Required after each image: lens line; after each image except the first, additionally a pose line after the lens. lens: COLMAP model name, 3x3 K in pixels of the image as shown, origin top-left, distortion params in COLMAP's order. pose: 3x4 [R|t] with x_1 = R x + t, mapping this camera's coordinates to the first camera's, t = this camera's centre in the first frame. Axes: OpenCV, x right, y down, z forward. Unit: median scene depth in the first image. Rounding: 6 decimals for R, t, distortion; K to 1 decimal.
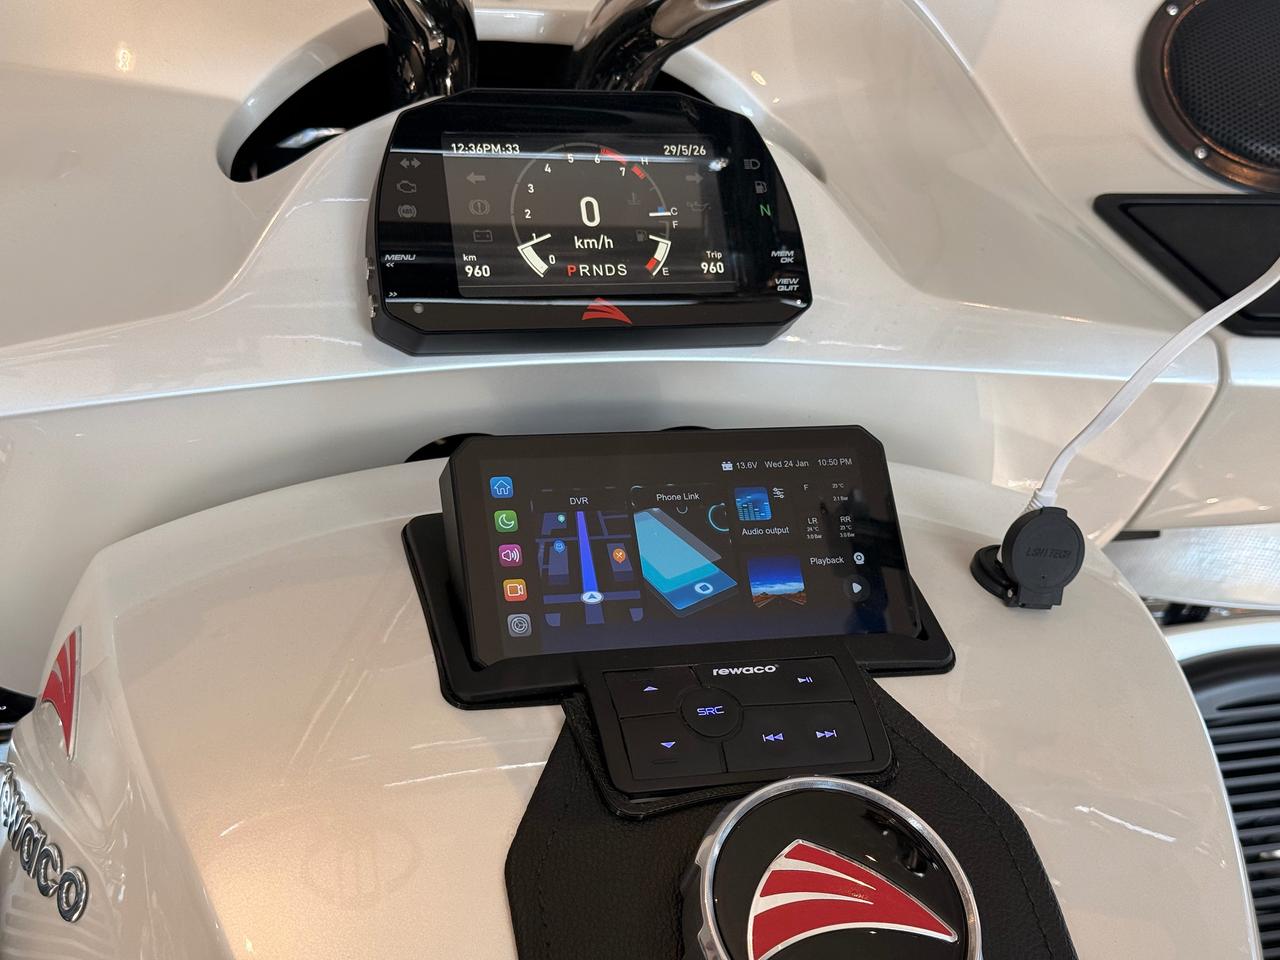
lens RADIAL K [[1776.2, 0, 640.0], [0, 1776.2, 480.0], [0, 0, 1]] dist [0.040069, 0.010324]
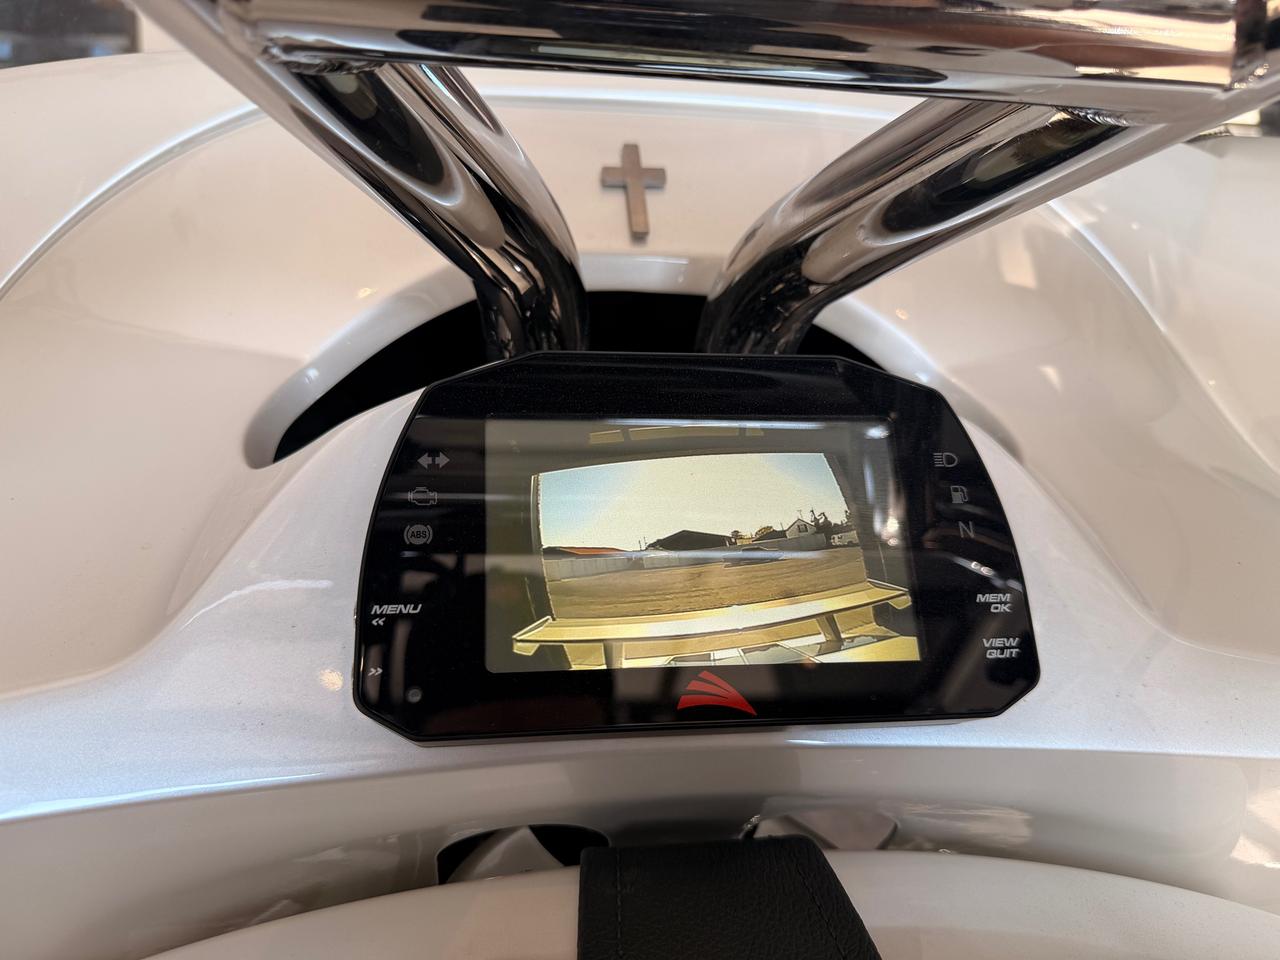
lens RADIAL K [[902.8, 0, 600.1], [0, 902.8, 475.9], [0, 0, 1]] dist [0.004018, -0.040834]
pose [[0.976839, 0.031333, -0.211669, 0.007099], [-0.043272, 0.997709, -0.052009, -0.152643], [0.209554, 0.059964, 0.975957, 0.656072]]
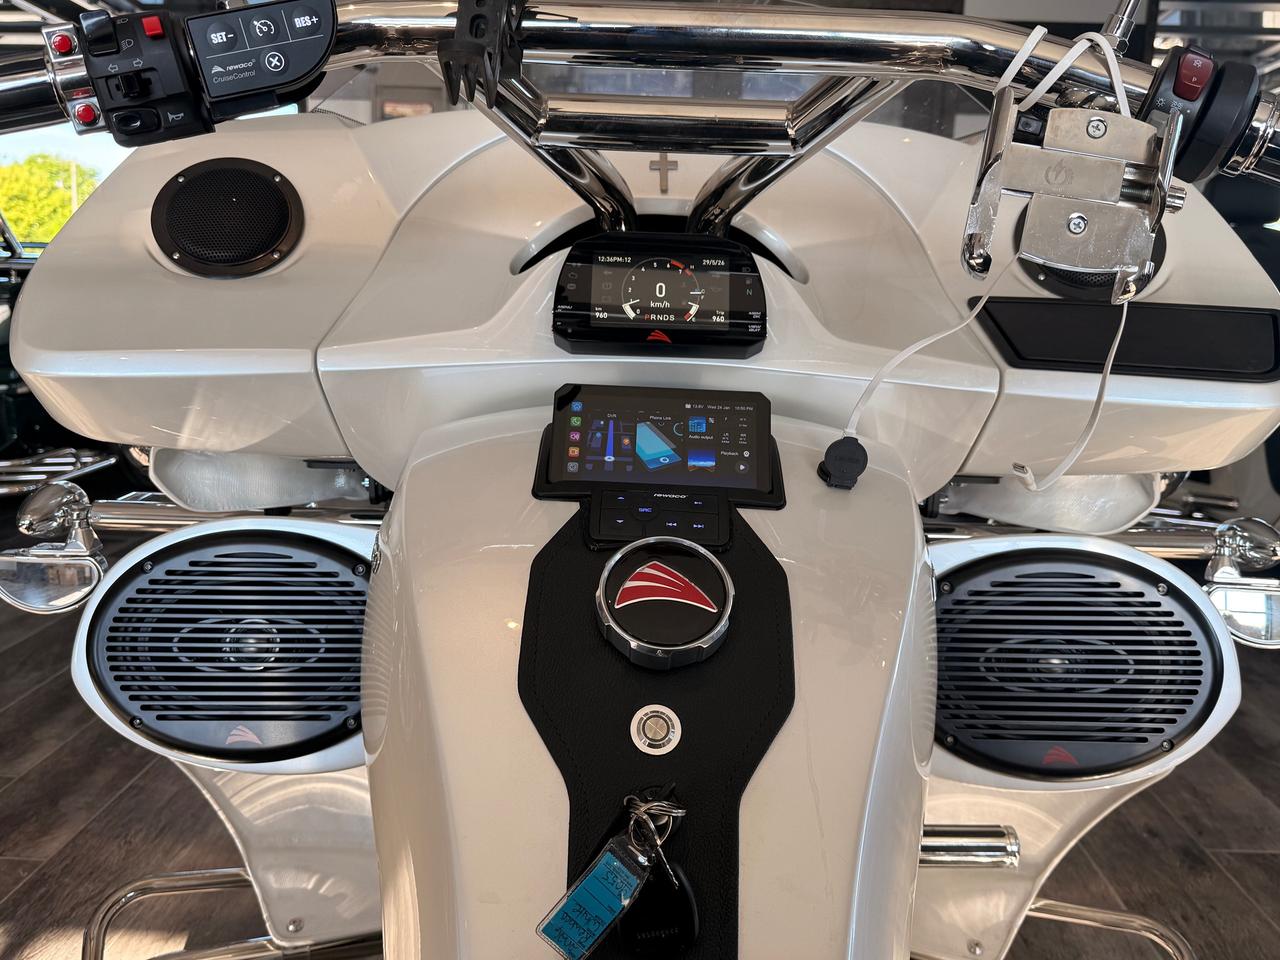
lens RADIAL K [[1060.7, 0, 640.7], [0, 1060.7, 476.0], [0, 0, 1]] dist [0.023896, -0.062838]
pose [[0.943900, 0.069838, -0.322763, 0.369931], [-0.081277, 0.996447, -0.022082, 0.097254], [0.320074, 0.047076, 0.946222, -0.182870]]
